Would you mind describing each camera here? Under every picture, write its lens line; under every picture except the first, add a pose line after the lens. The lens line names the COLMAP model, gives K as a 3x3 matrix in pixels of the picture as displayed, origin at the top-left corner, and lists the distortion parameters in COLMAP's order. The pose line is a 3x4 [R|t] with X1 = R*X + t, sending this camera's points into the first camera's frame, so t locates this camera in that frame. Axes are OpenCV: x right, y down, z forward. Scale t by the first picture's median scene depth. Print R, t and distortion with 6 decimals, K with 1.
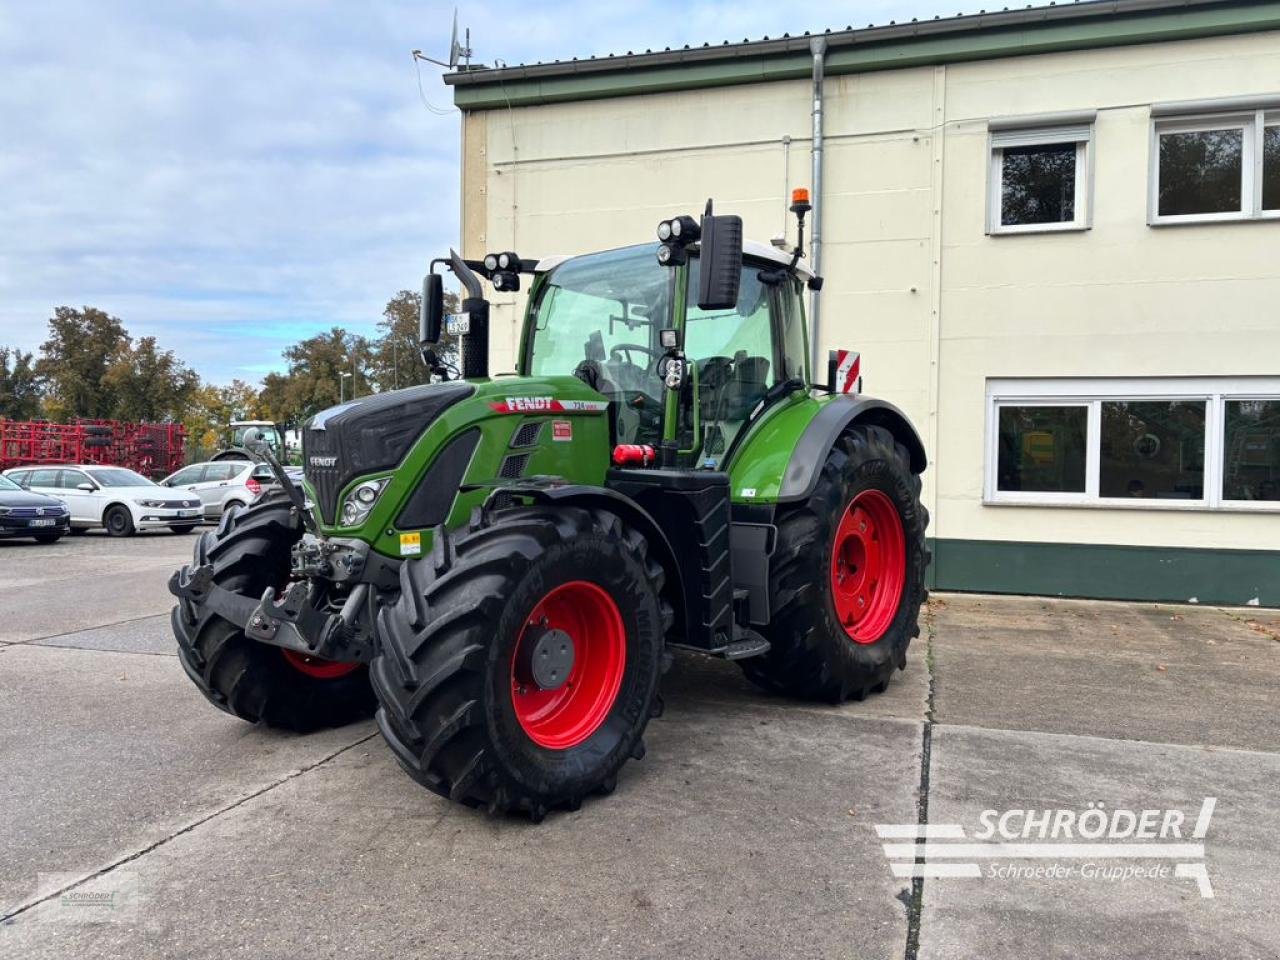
lens RADIAL K [[965.7, 0, 637.6], [0, 965.7, 475.0], [0, 0, 1]] dist [0.046460, -0.055062]
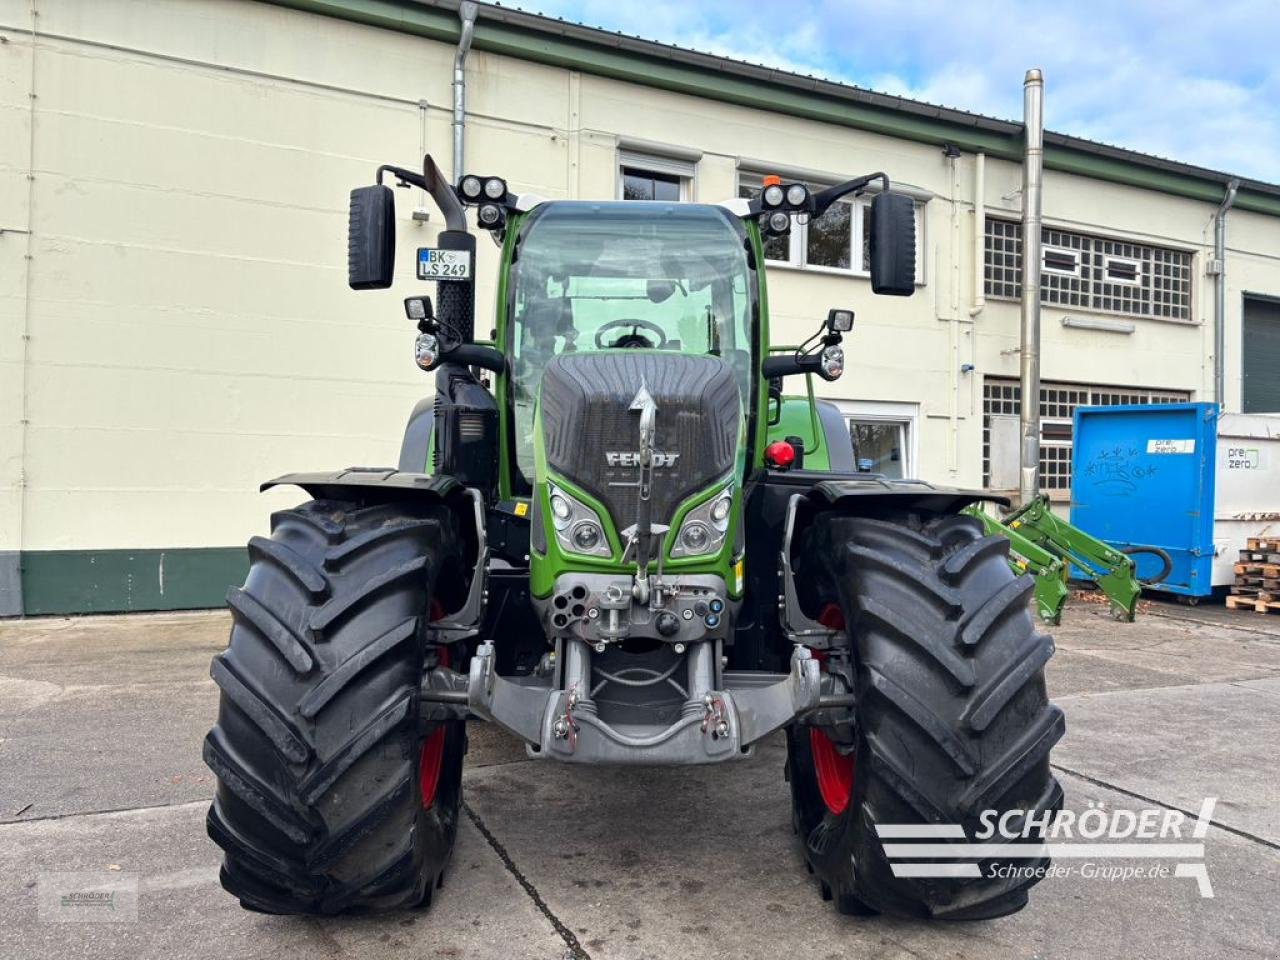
lens RADIAL K [[965.7, 0, 654.4], [0, 965.7, 456.8], [0, 0, 1]] dist [0.046460, -0.055062]
pose [[0.732779, 0.010245, 0.680389, -0.312392], [0.005145, 0.999775, -0.020596, -0.000687], [-0.680447, 0.018593, 0.732561, 0.216651]]
